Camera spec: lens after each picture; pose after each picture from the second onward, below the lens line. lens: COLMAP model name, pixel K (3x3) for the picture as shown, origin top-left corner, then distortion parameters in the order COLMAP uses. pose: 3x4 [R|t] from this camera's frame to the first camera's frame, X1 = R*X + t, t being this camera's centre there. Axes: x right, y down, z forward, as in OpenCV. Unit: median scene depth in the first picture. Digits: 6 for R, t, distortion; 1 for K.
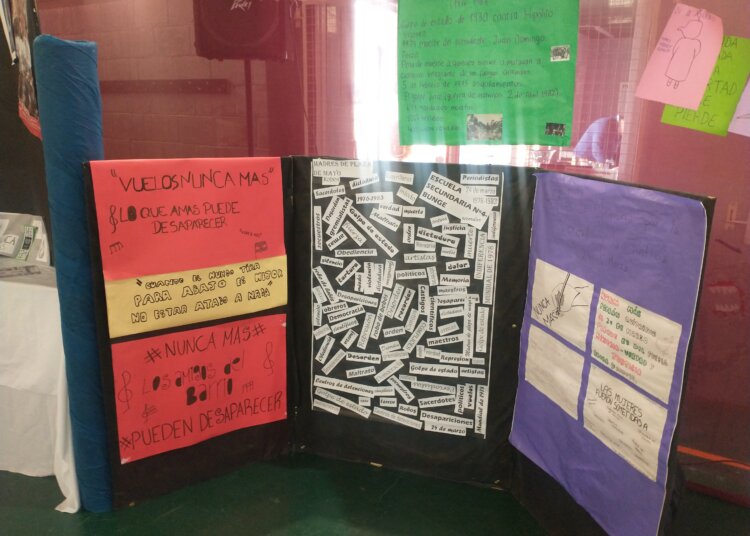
lens RADIAL K [[600.8, 0, 375.0], [0, 600.8, 268.0], [0, 0, 1]] dist [-0.004913, -0.005086]
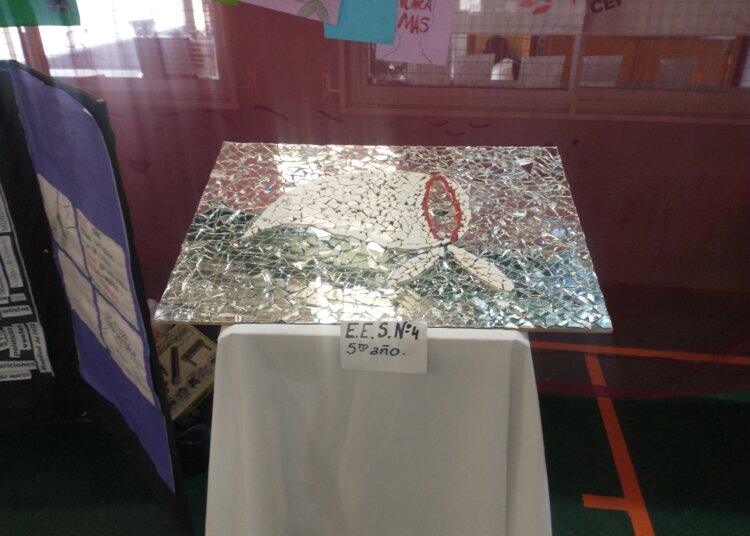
lens RADIAL K [[600.8, 0, 375.0], [0, 600.8, 268.0], [0, 0, 1]] dist [-0.004913, -0.005086]
pose [[0.923357, -0.201754, 0.326660, 0.369078], [0.127989, 0.963887, 0.233541, -0.021687], [-0.361981, -0.173833, 0.915834, 0.027782]]
